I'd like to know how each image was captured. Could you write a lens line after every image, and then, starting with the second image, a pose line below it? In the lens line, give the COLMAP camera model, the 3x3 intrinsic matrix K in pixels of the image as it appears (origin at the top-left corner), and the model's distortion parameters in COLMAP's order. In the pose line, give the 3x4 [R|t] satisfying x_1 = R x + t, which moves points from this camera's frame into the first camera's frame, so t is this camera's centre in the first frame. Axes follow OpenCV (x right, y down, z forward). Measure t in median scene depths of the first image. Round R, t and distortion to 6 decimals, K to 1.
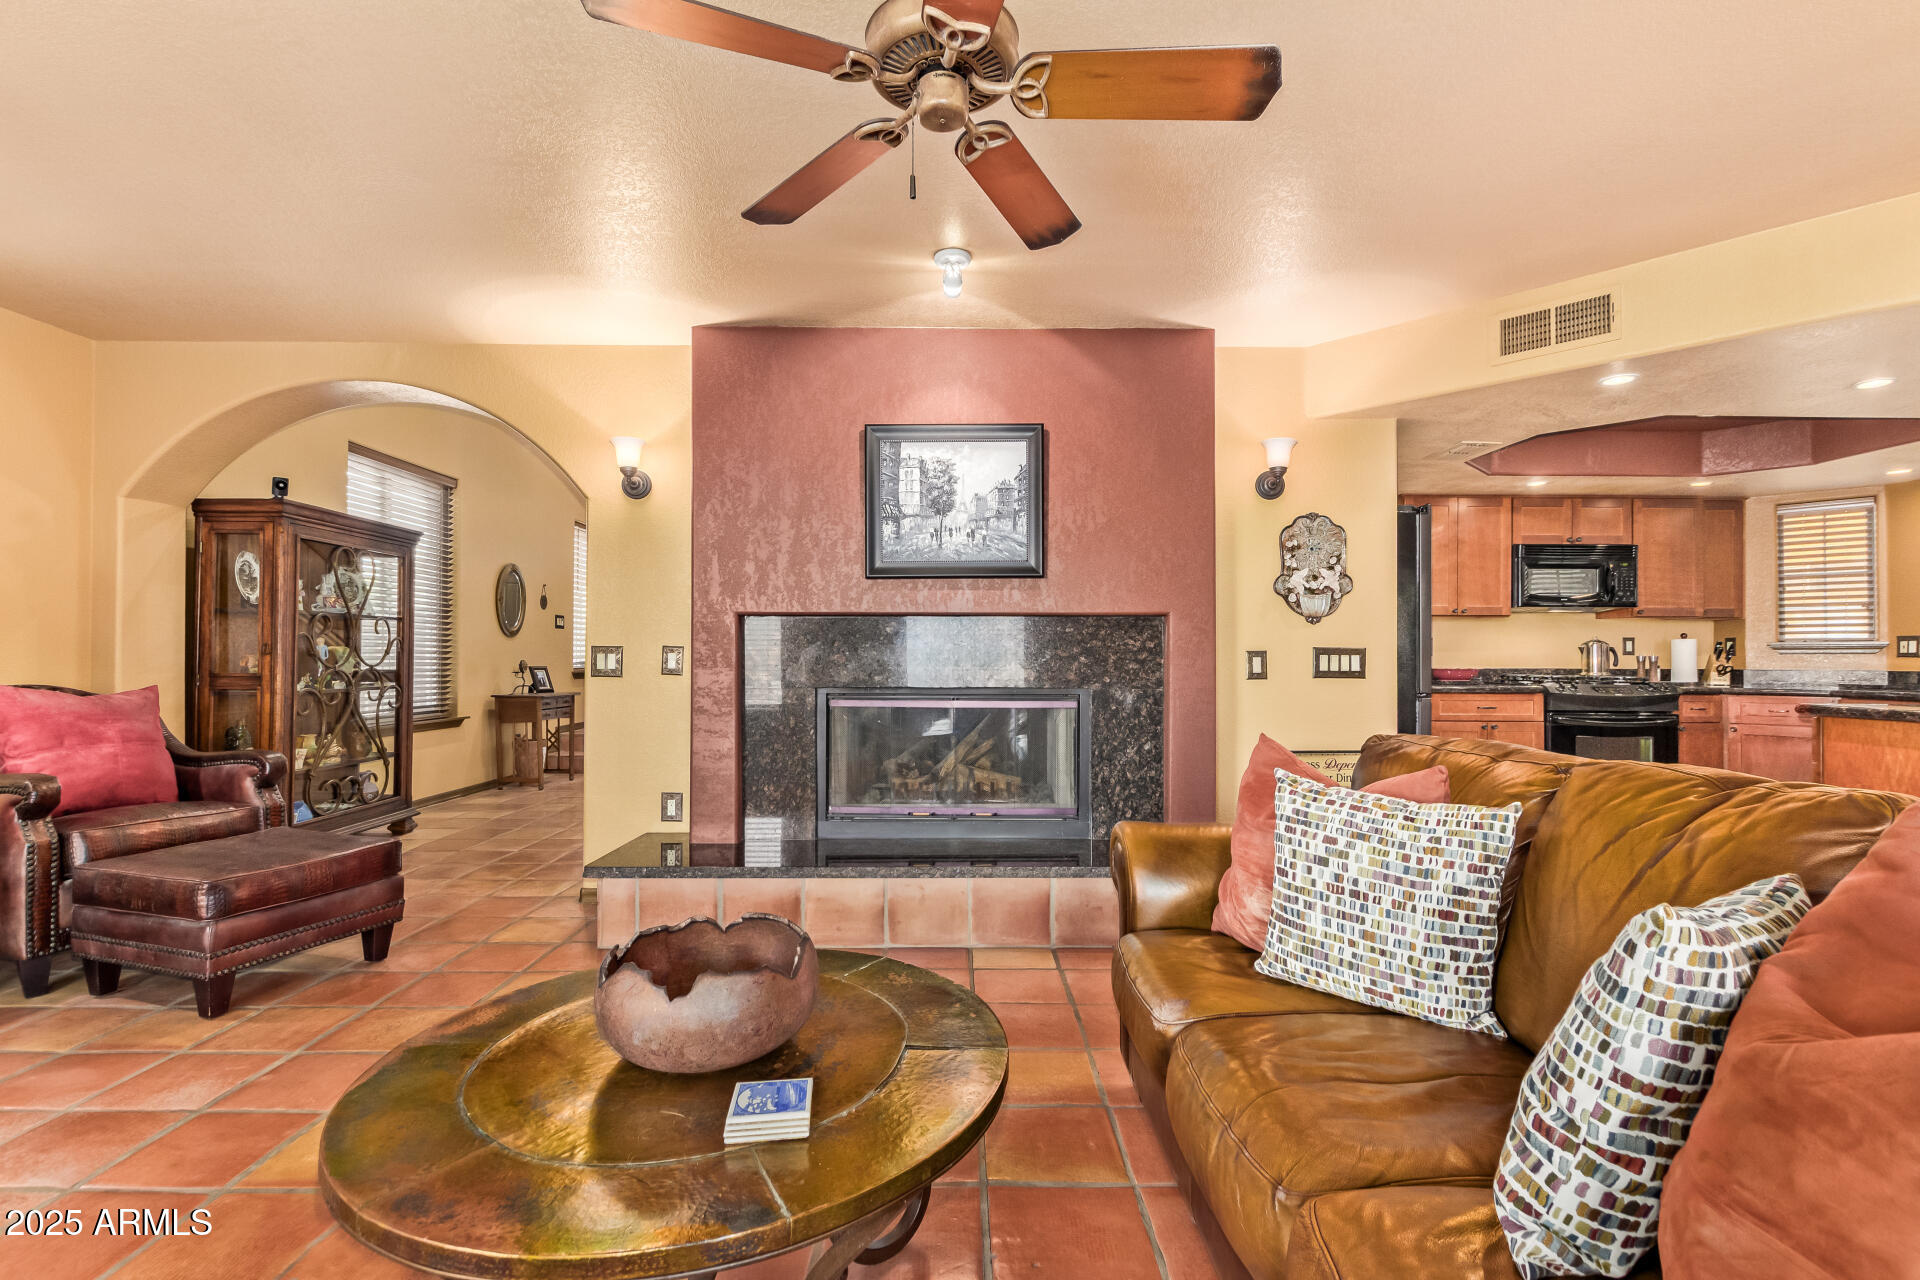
lens RADIAL K [[878.9, 0, 961.8], [0, 878.9, 648.1], [0, 0, 1]] dist [0.005732, -0.002131]
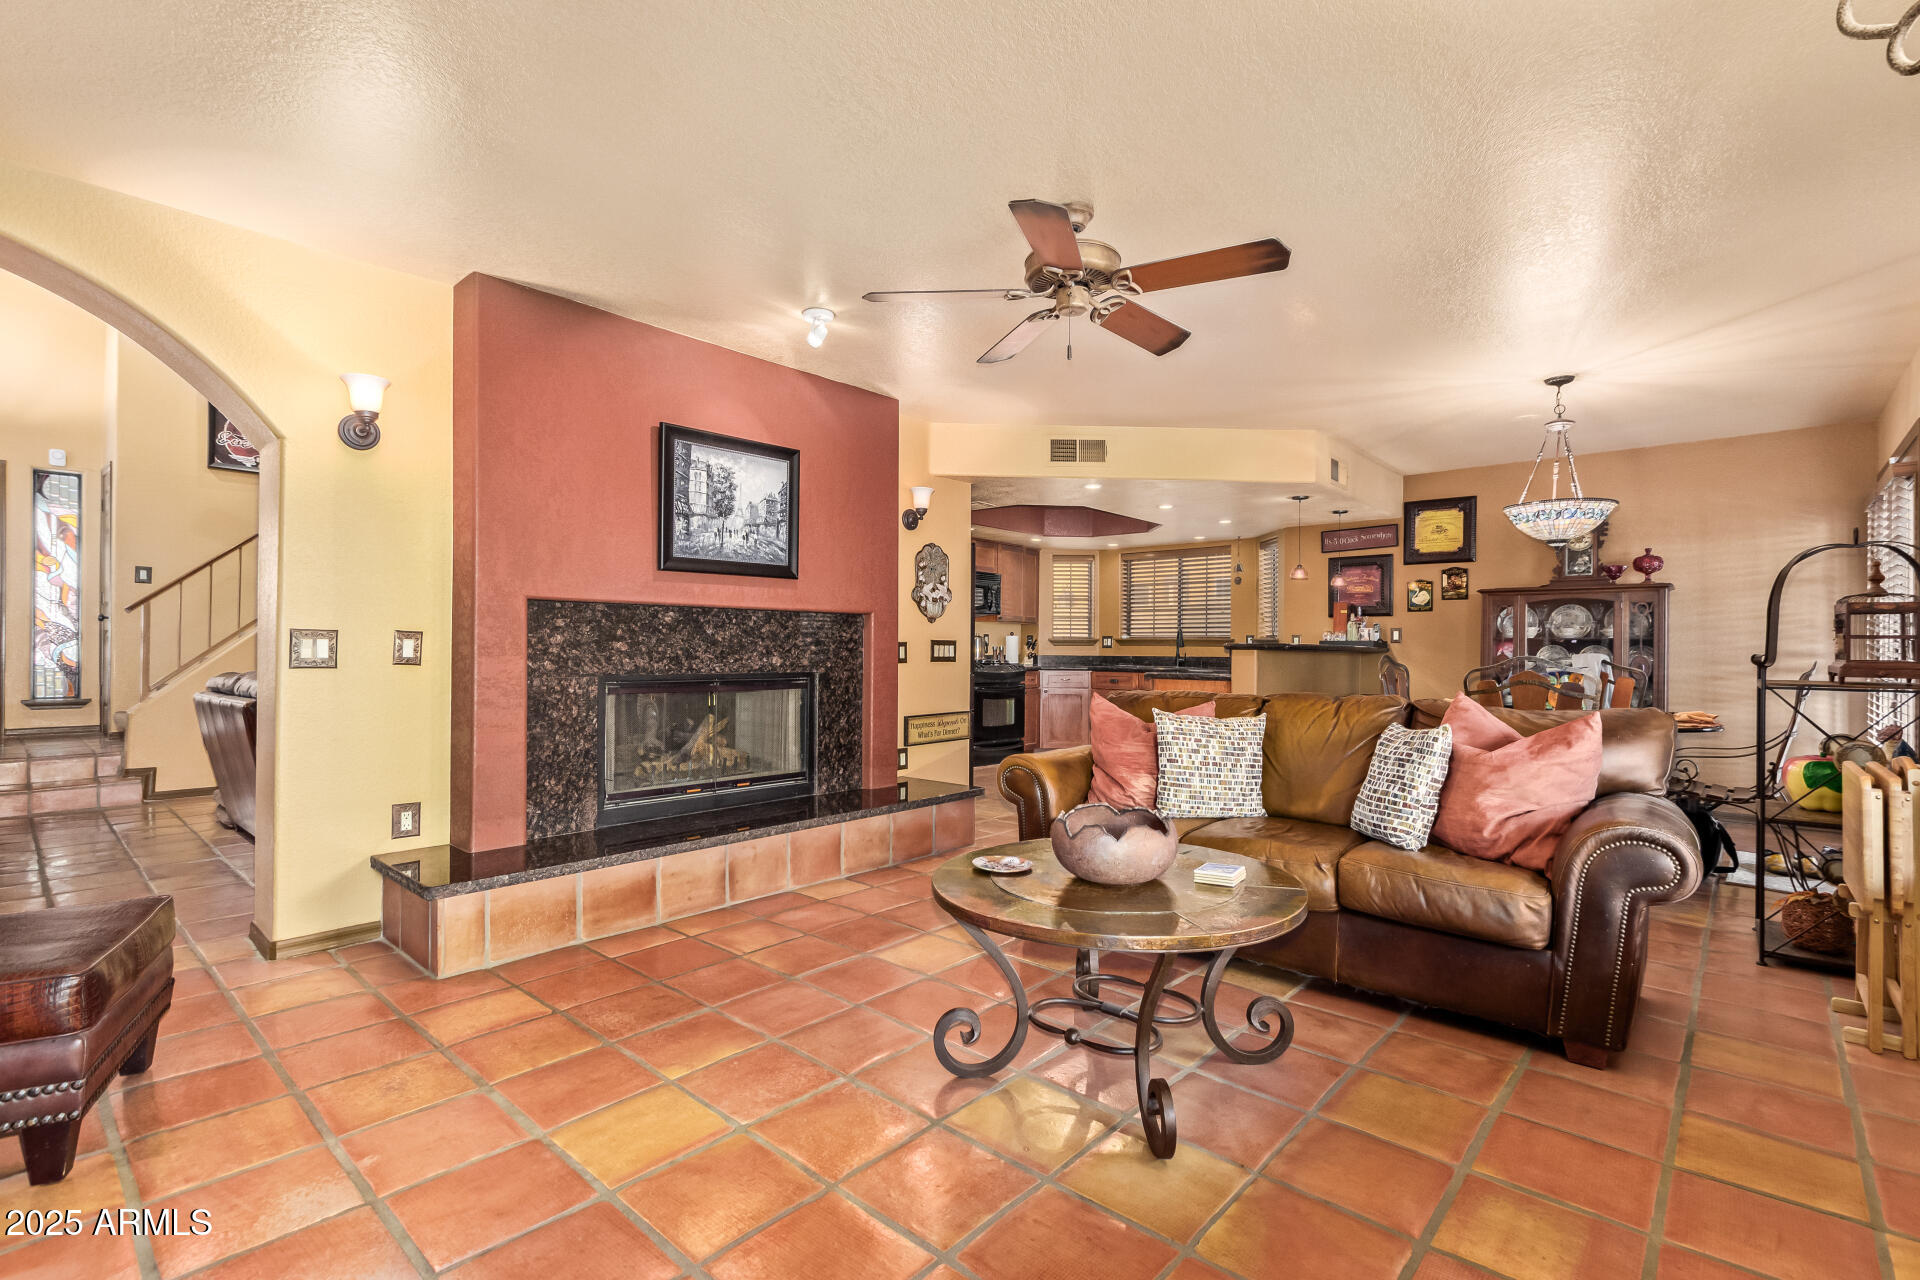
lens RADIAL K [[878.9, 0, 964.1], [0, 878.9, 646.8], [0, 0, 1]] dist [0.005732, -0.002131]
pose [[0.668126, 0.003763, 0.744039, -0.628413], [-0.012692, 0.999899, 0.006340, 0.000925], [-0.743940, -0.013679, 0.668106, 0.032200]]
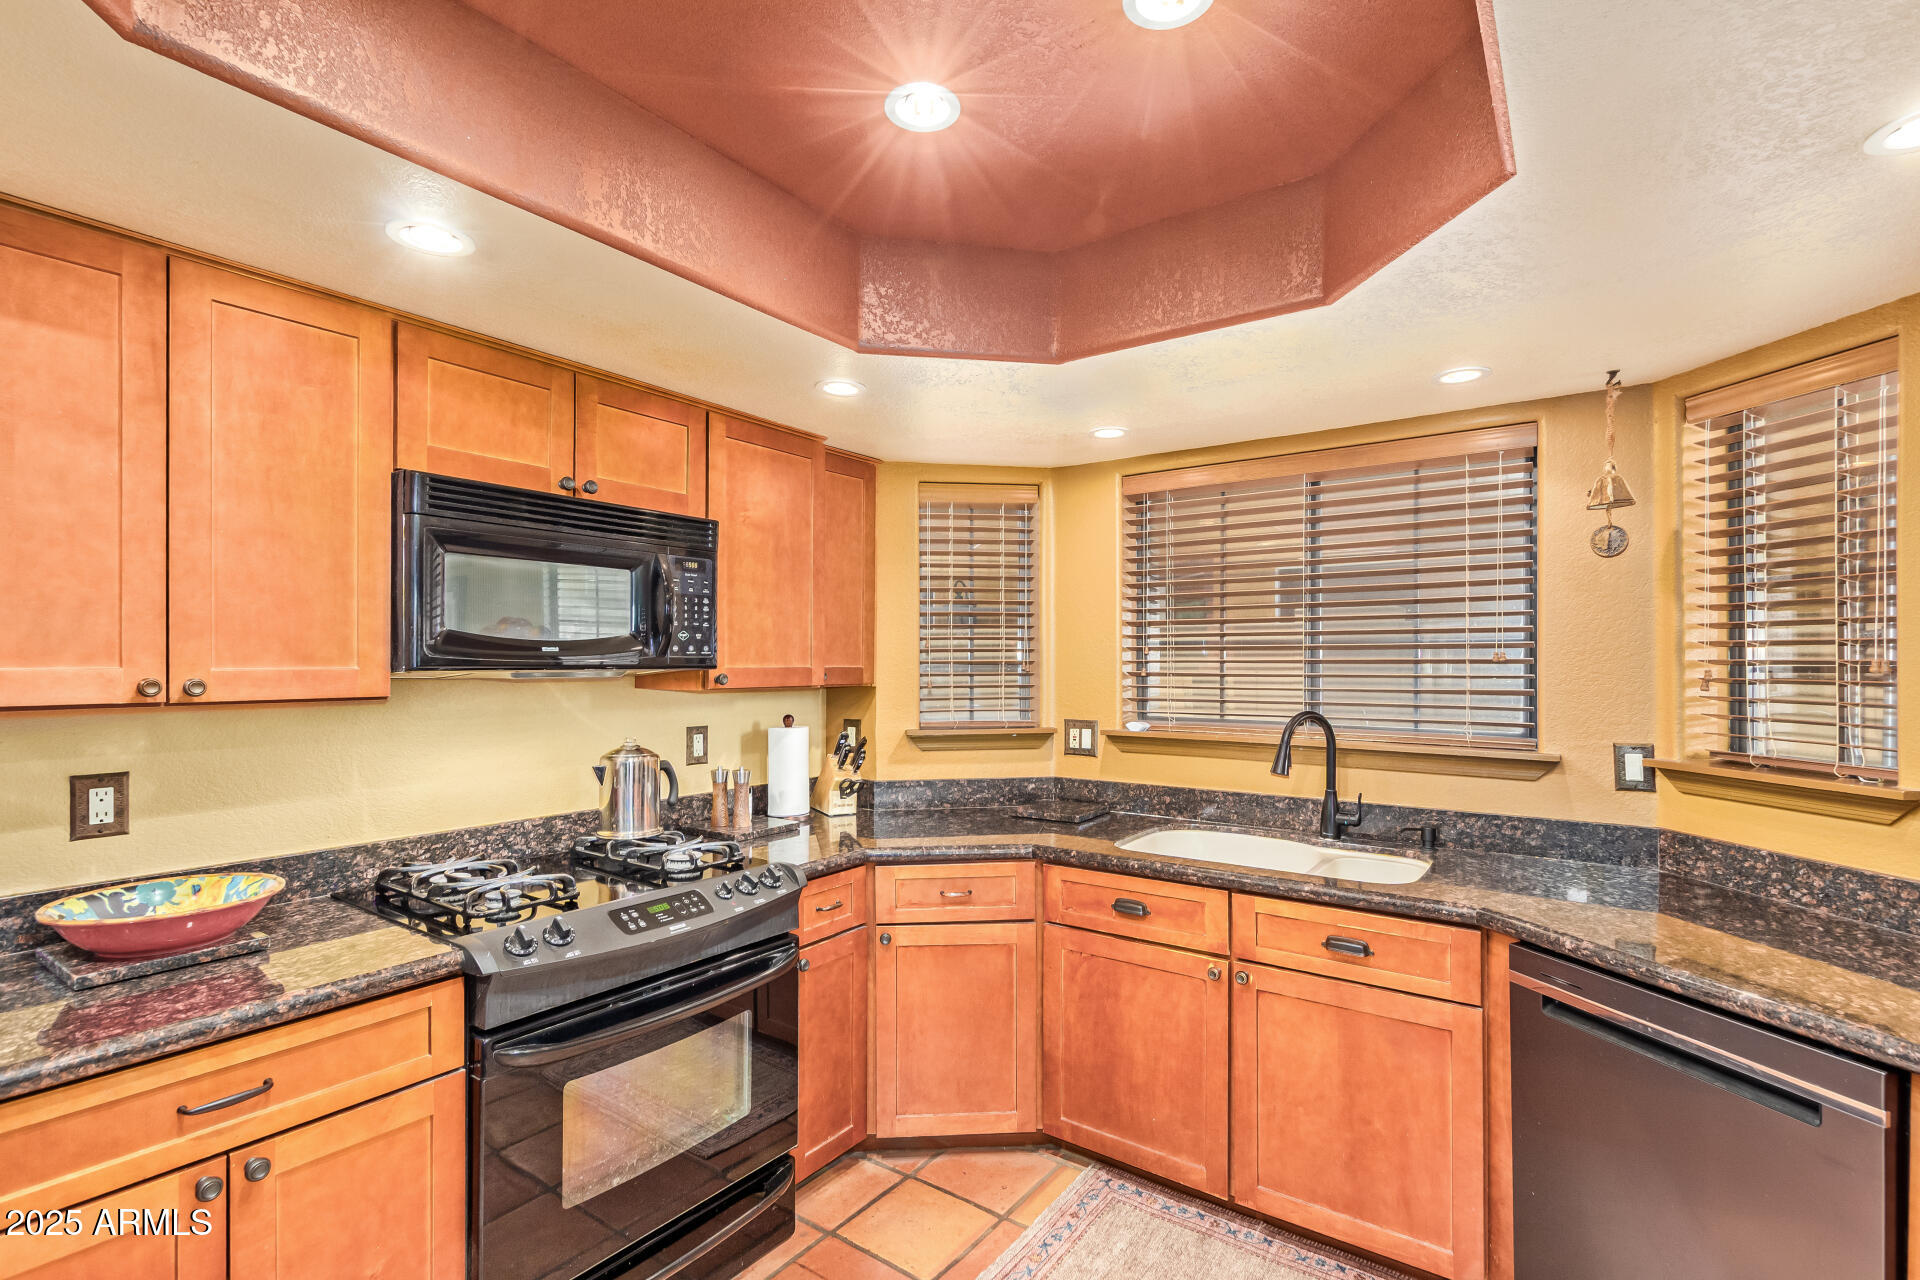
lens RADIAL K [[878.9, 0, 955.8], [0, 878.9, 660.2], [0, 0, 1]] dist [0.005732, -0.002131]
pose [[0.587049, -0.002438, 0.809548, 0.748308], [-0.007713, 0.999933, 0.008605, -0.083509], [-0.809515, -0.011295, 0.586991, 1.001446]]
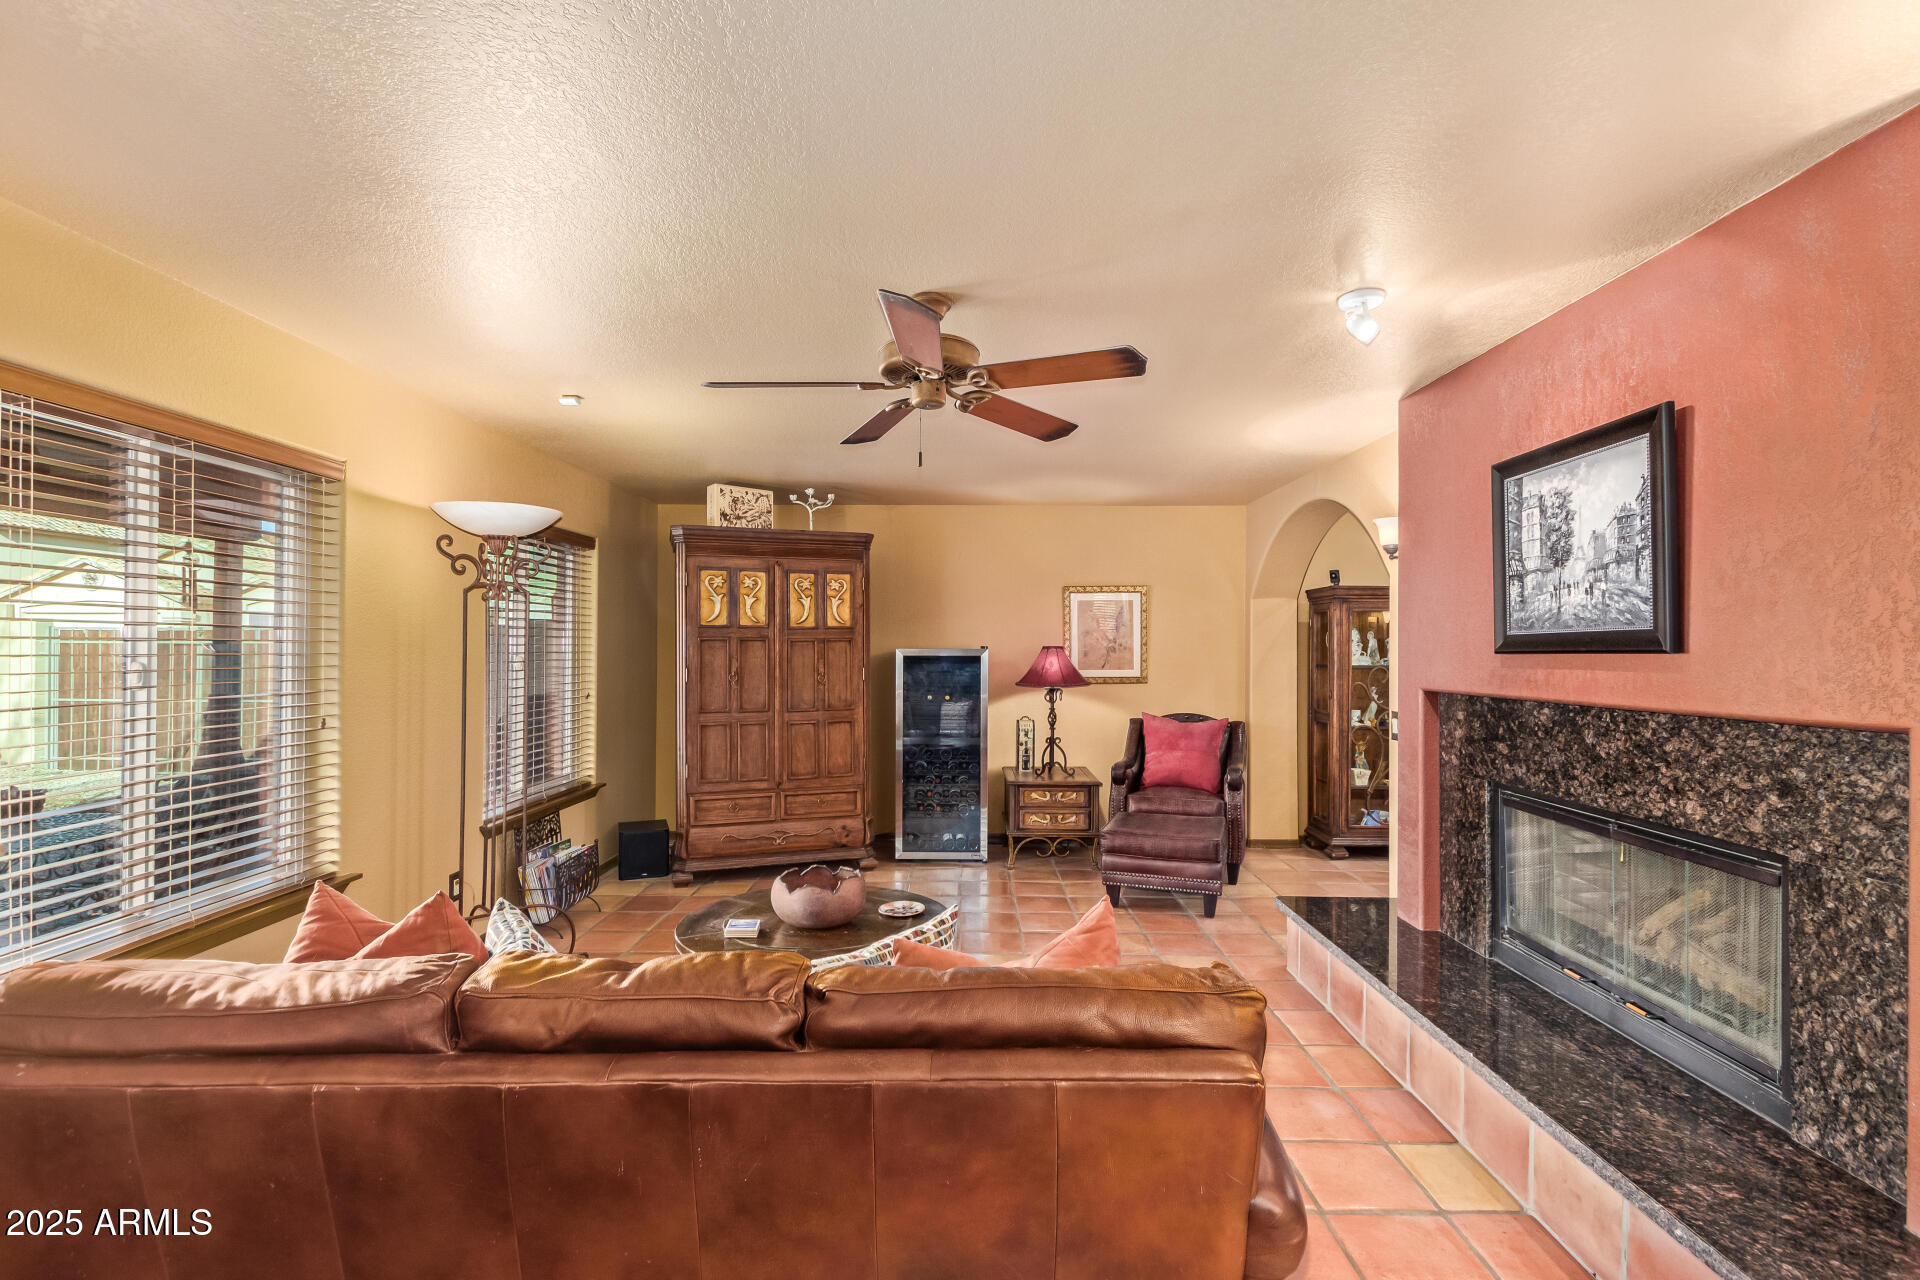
lens RADIAL K [[878.9, 0, 970.3], [0, 878.9, 644.1], [0, 0, 1]] dist [0.005732, -0.002131]
pose [[-0.000086, -0.007846, -0.999969, 0.686619], [0.005005, 0.999957, -0.007847, -0.082033], [0.999987, -0.005005, -0.000047, 0.500792]]
